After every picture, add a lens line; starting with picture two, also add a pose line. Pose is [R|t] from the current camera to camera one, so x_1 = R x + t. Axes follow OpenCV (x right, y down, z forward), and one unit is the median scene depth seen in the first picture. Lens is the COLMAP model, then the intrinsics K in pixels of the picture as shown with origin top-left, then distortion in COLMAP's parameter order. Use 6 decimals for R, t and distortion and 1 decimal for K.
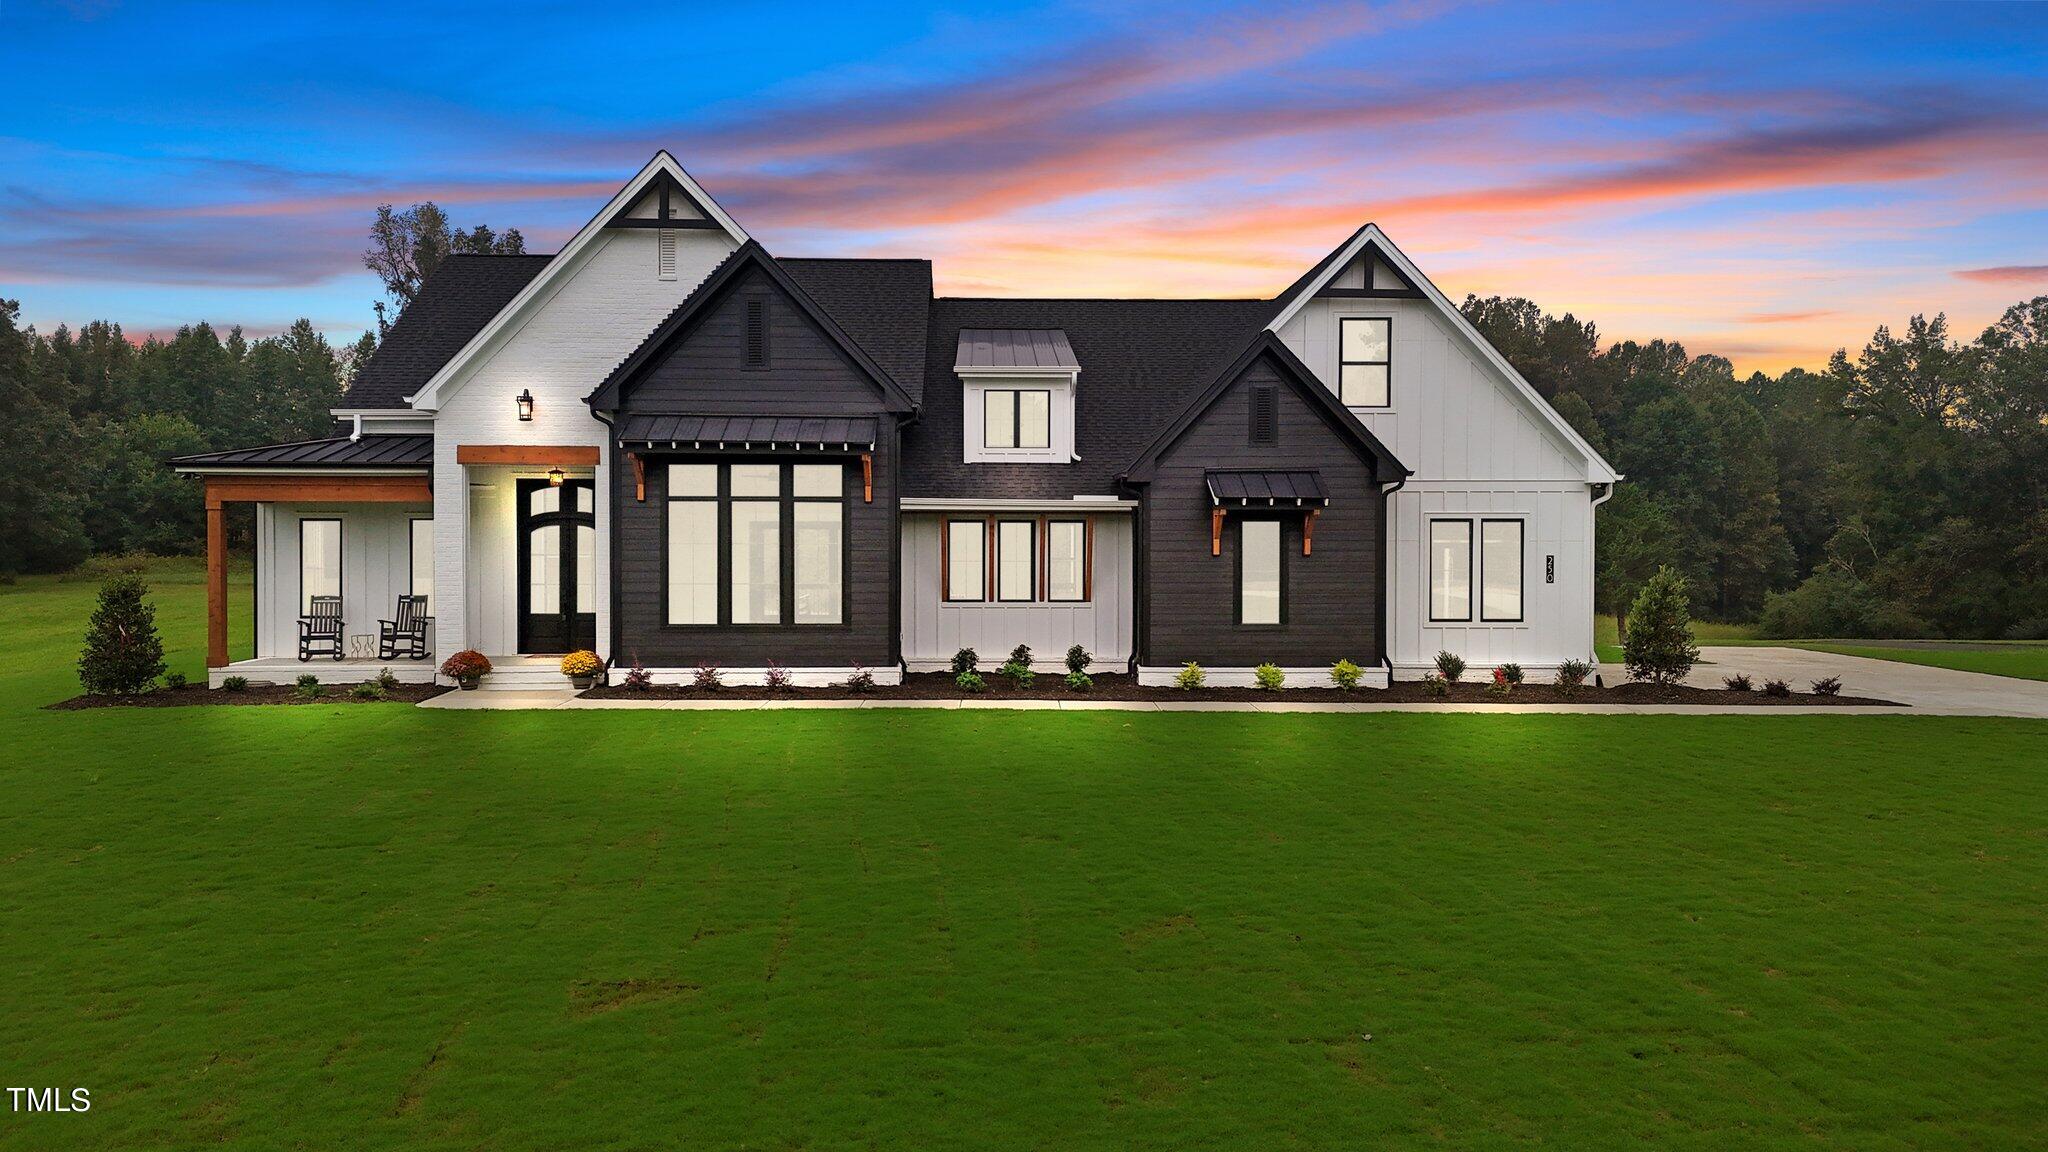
lens RADIAL K [[1493.4, 0, 1041.4], [0, 1493.4, 565.5], [0, 0, 1]] dist [0.092300, -0.002822]
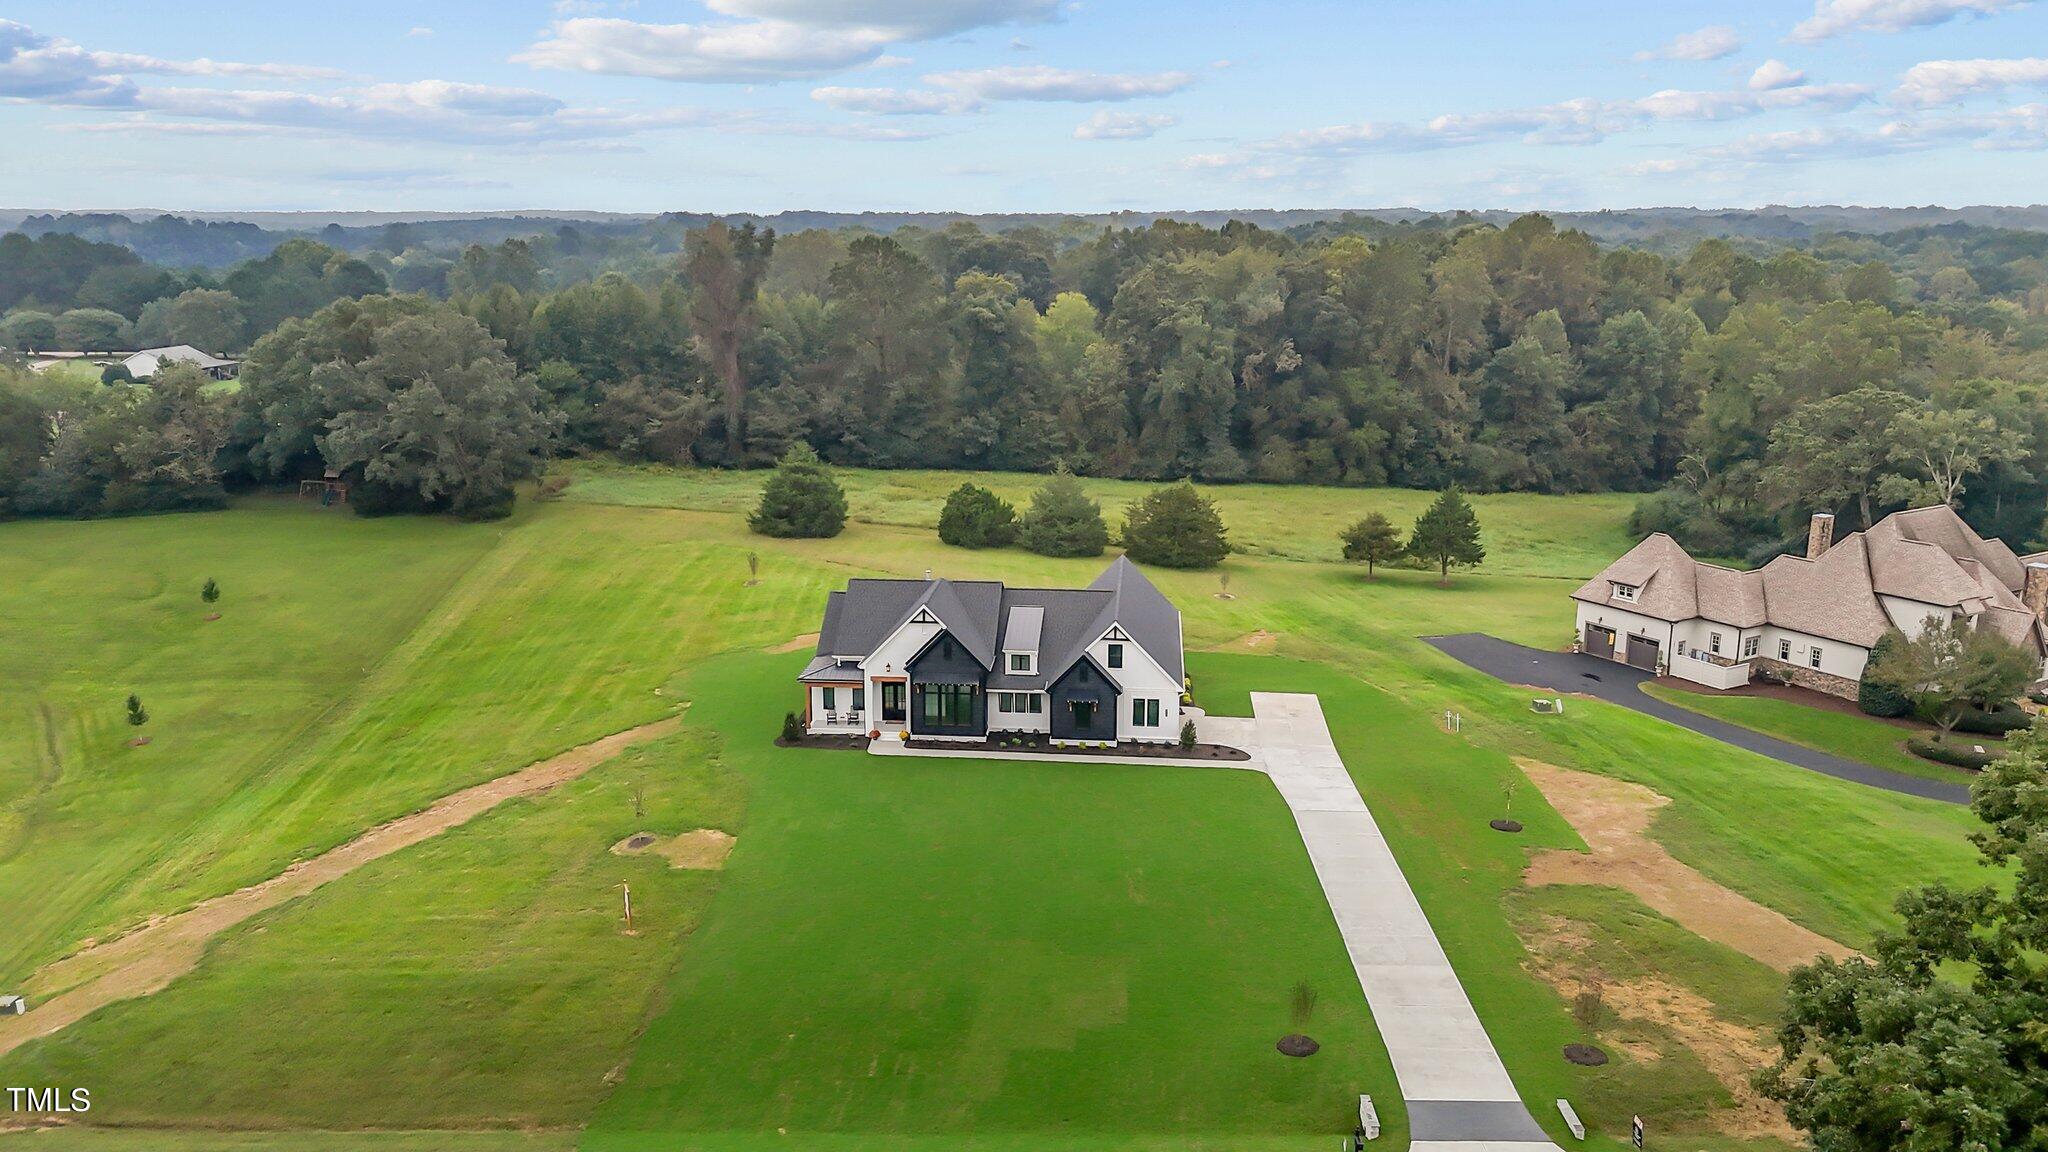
lens RADIAL K [[1493.4, 0, 1041.4], [0, 1493.4, 565.5], [0, 0, 1]] dist [0.092300, -0.002822]
pose [[0.994112, 0.028873, -0.104436, 0.414299], [-0.007840, 0.980484, 0.196443, -1.067998], [0.108070, -0.194467, 0.974938, -2.502109]]
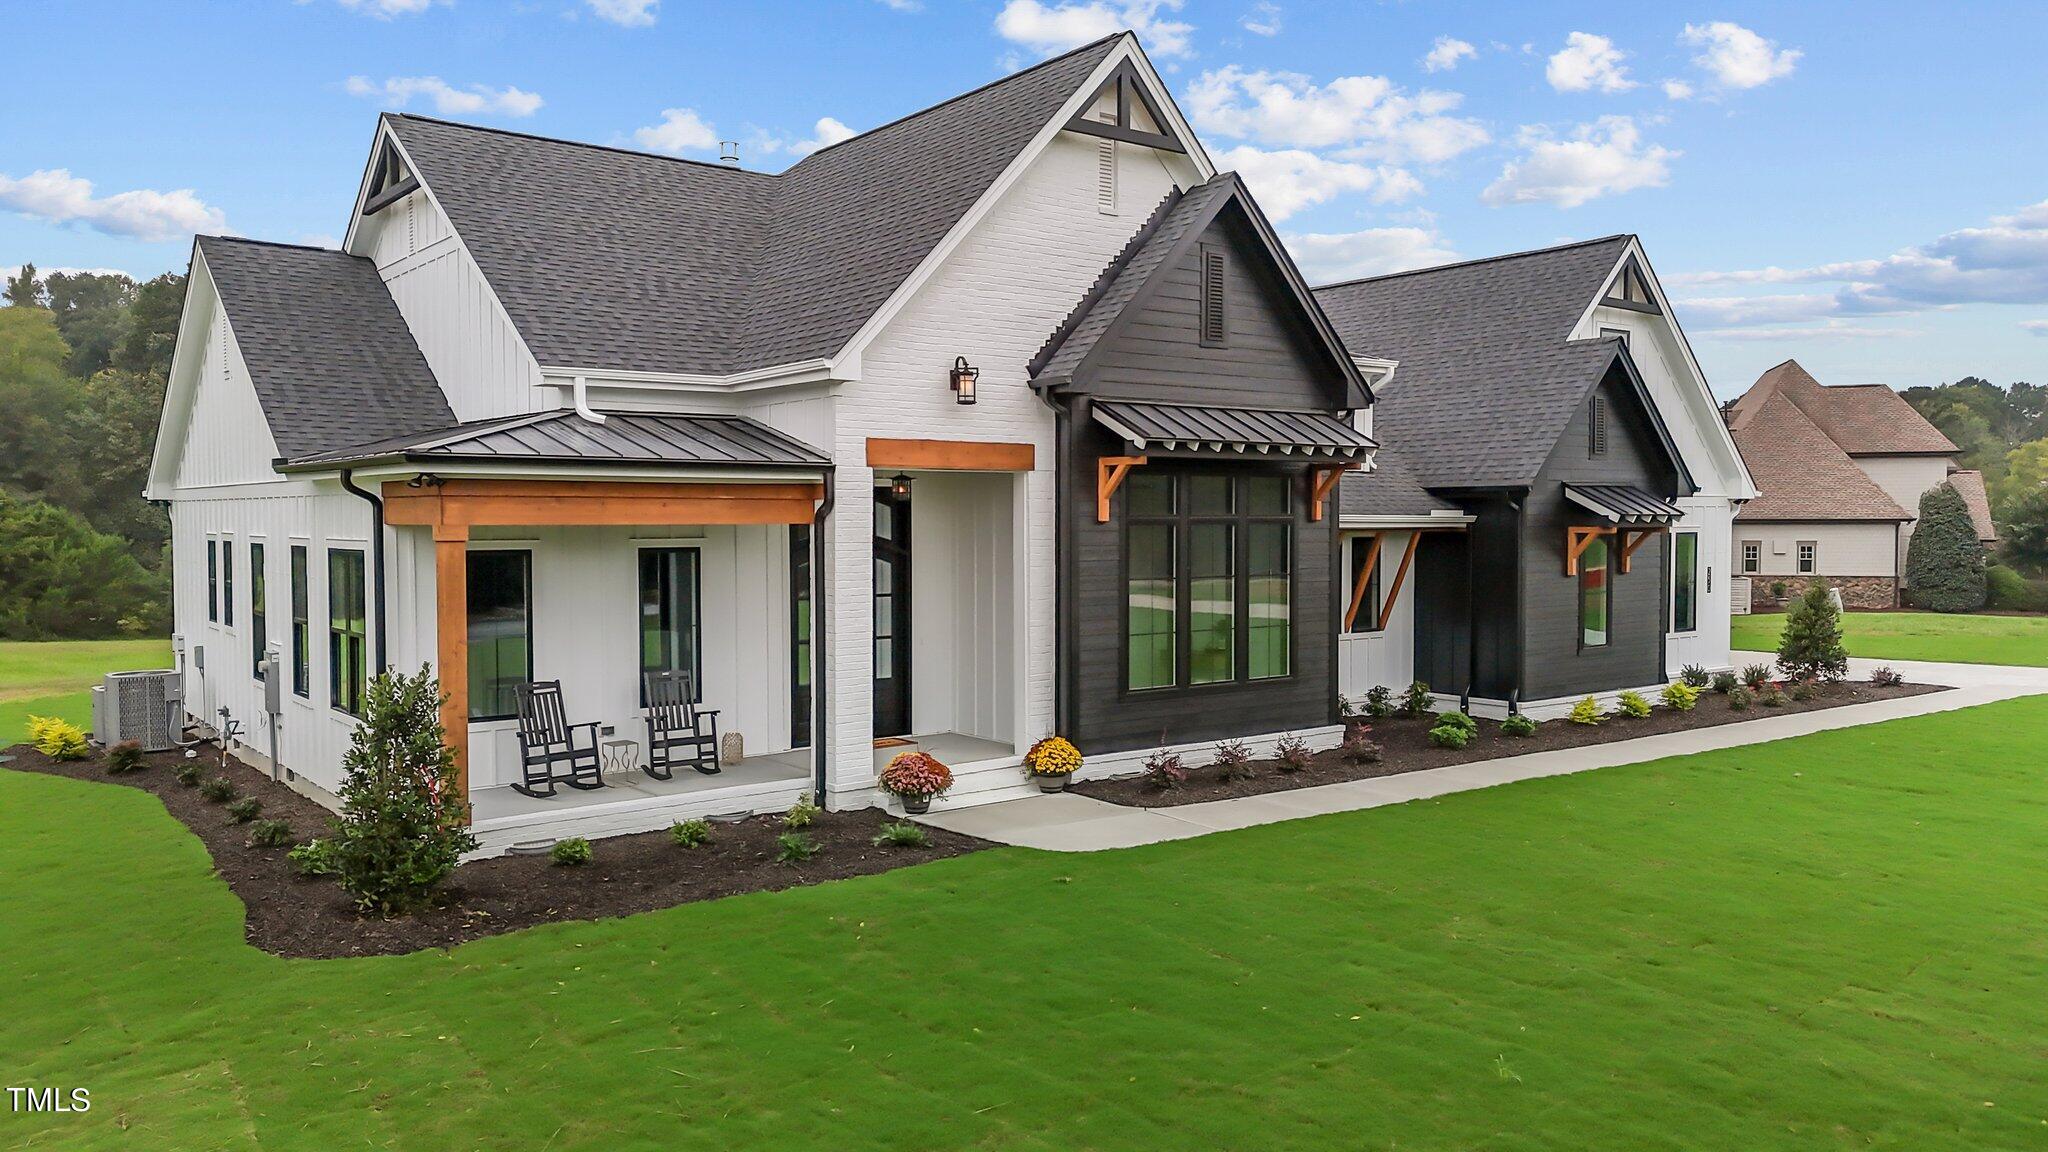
lens RADIAL K [[1497.0, 0, 1040.9], [0, 1497.0, 570.8], [0, 0, 1]] dist [0.062124, -0.002013]
pose [[0.810135, -0.024611, 0.585727, -0.683872], [0.017067, 0.999685, 0.018398, -0.031893], [-0.585995, -0.004908, 0.810300, 0.428031]]
